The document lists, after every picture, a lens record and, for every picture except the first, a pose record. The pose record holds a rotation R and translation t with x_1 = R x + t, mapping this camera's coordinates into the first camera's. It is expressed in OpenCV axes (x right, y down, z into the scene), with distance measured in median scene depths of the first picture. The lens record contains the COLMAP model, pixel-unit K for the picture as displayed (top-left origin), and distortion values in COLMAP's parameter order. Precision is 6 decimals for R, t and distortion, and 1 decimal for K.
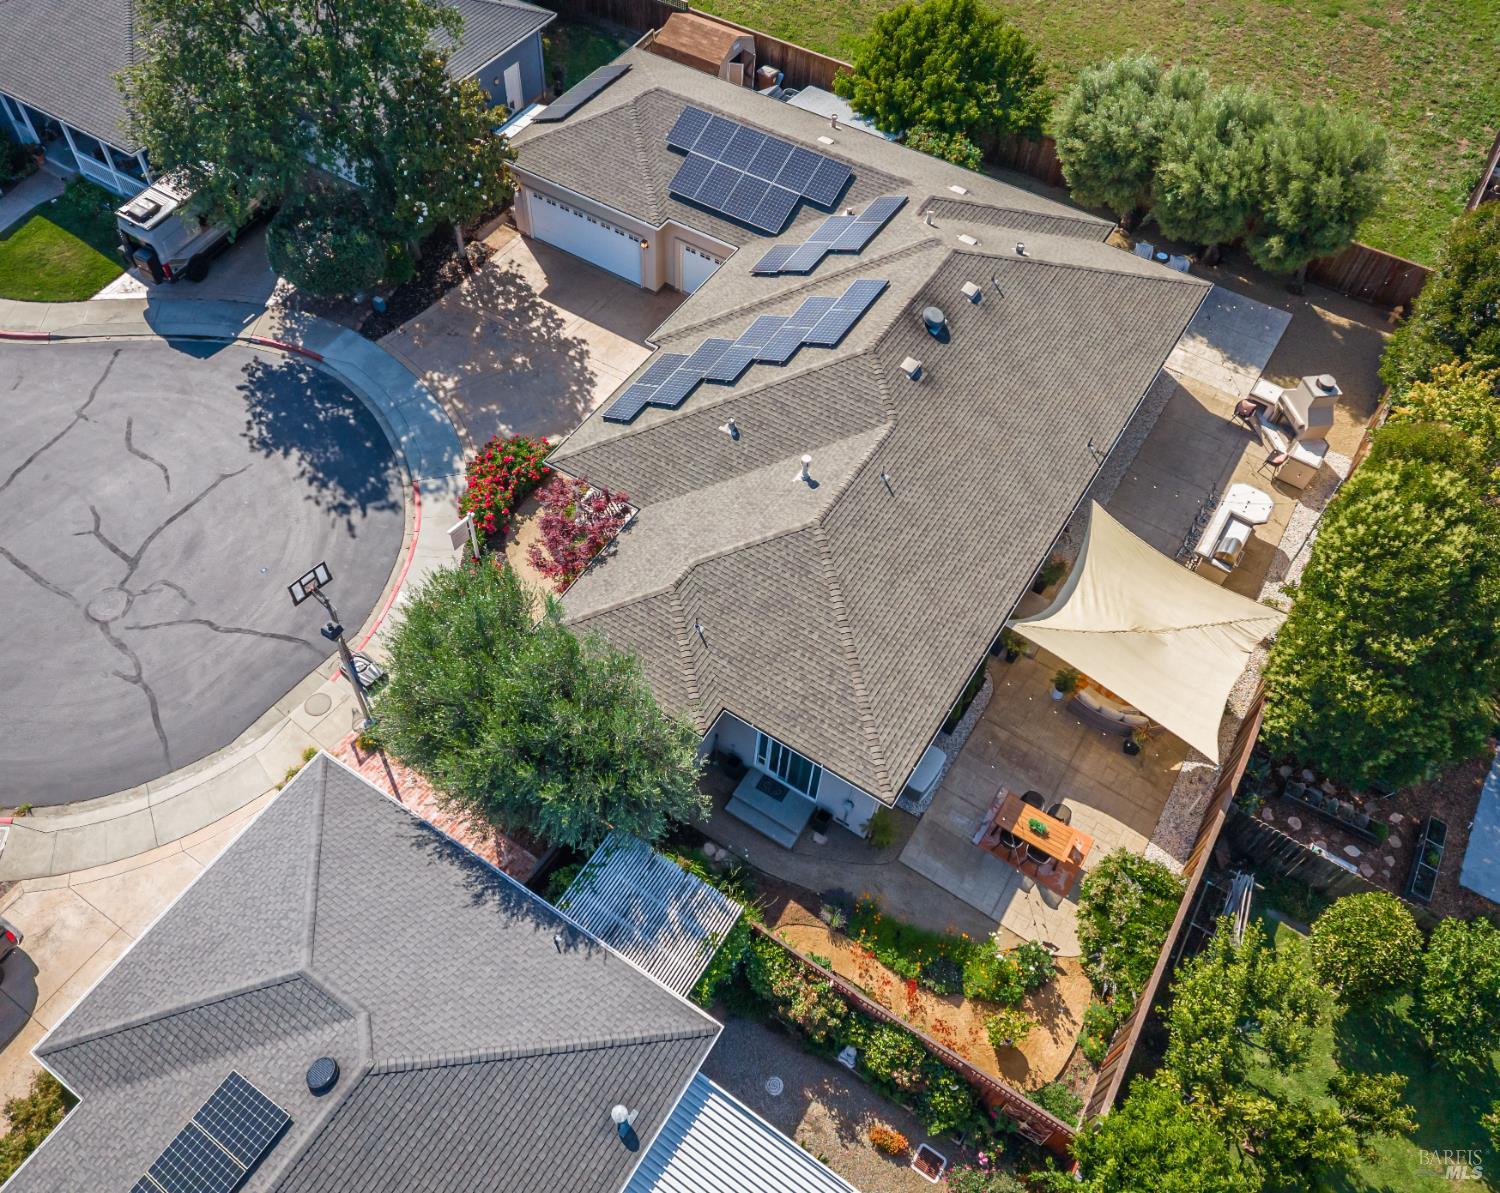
lens RADIAL K [[1139.4, 0, 660.5], [0, 1139.4, 593.8], [0, 0, 1]] dist [0.029060, -0.007213]
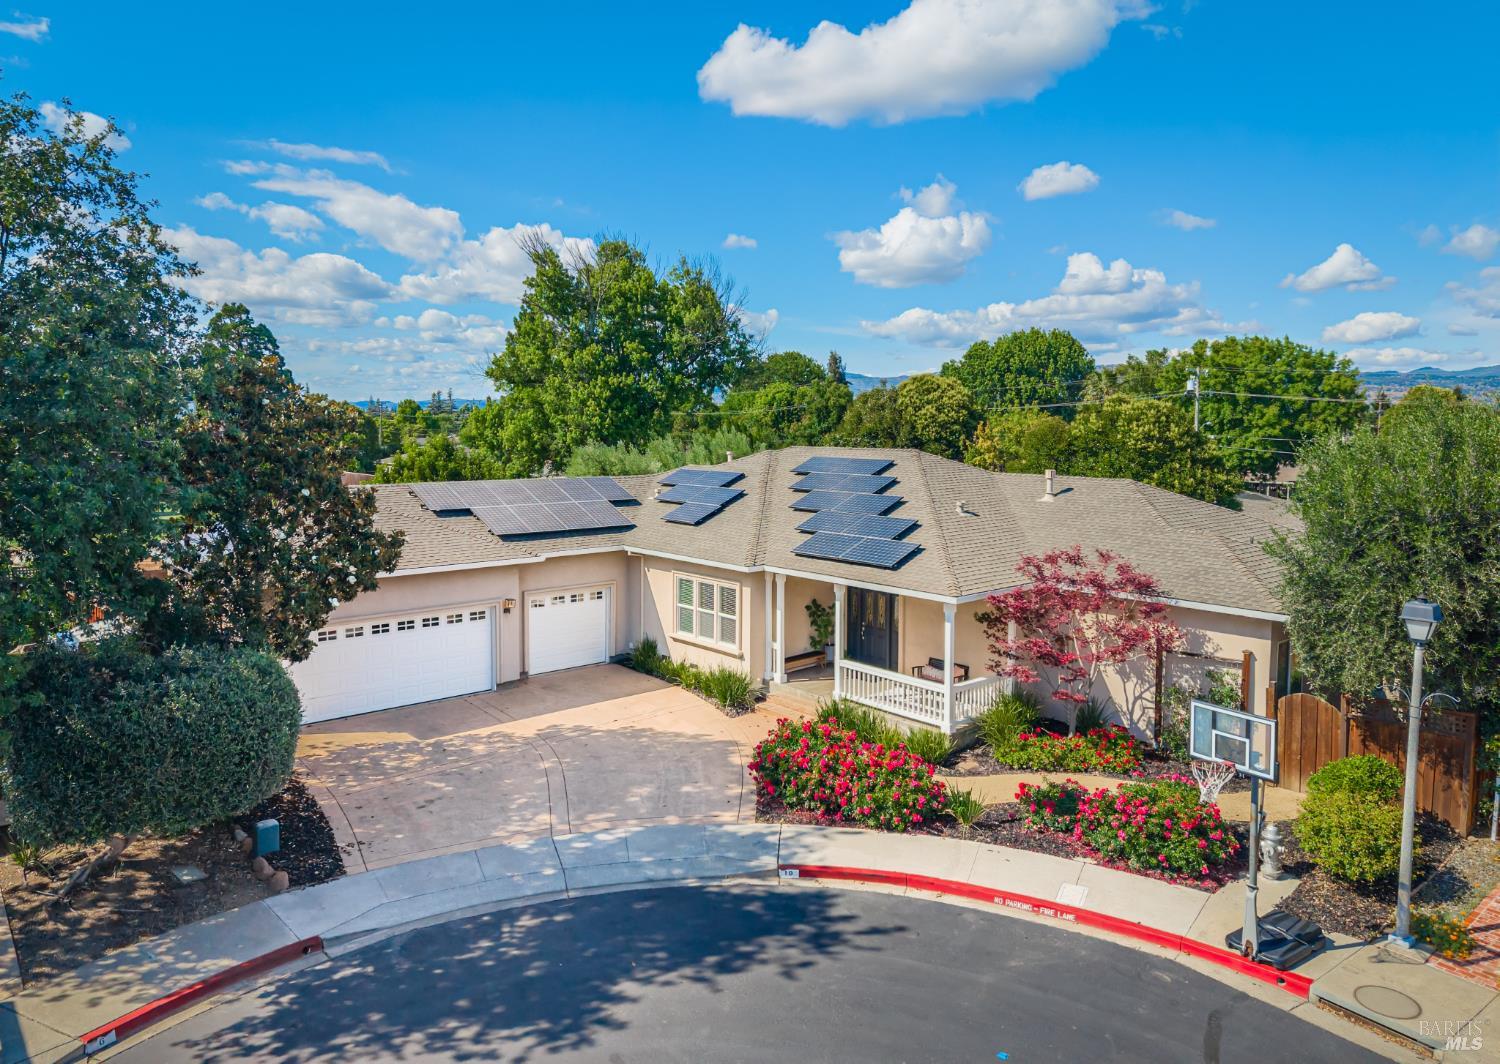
lens RADIAL K [[972.9, 0, 750.3], [0, 972.9, 512.6], [0, 0, 1]] dist [0.009266, -0.003219]
pose [[0.257474, -0.098005, 0.961302, -0.658727], [0.779354, 0.609184, -0.146635, -0.148019], [-0.571239, 0.786950, 0.233230, 0.821499]]
